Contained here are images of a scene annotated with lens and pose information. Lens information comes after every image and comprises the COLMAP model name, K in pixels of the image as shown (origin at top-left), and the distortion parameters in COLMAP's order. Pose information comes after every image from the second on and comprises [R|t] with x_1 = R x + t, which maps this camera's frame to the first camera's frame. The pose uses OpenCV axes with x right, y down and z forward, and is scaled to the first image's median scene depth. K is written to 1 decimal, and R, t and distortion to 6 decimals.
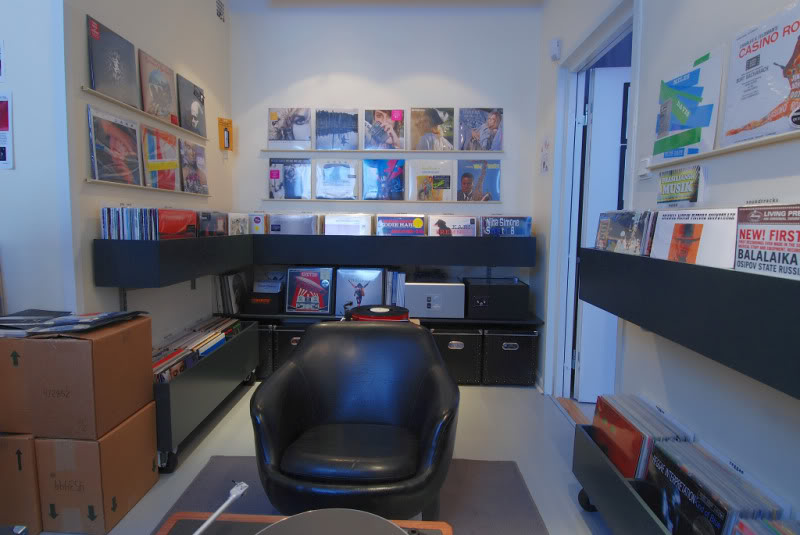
lens RADIAL K [[407.5, 0, 400.0], [0, 407.5, 267.5], [0, 0, 1]] dist [0.039486, -0.054490]
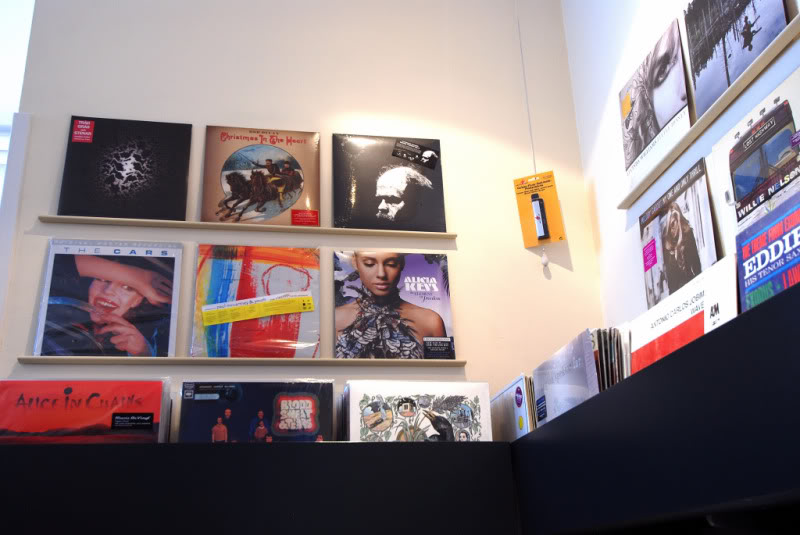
lens RADIAL K [[797.5, 0, 396.4], [0, 797.5, 257.2], [0, 0, 1]] dist [0.033954, -0.022901]
pose [[0.188610, -0.383952, -0.903884, 0.241247], [-0.069509, 0.912876, -0.402276, 0.043677], [0.979589, 0.138702, 0.145489, 0.768367]]
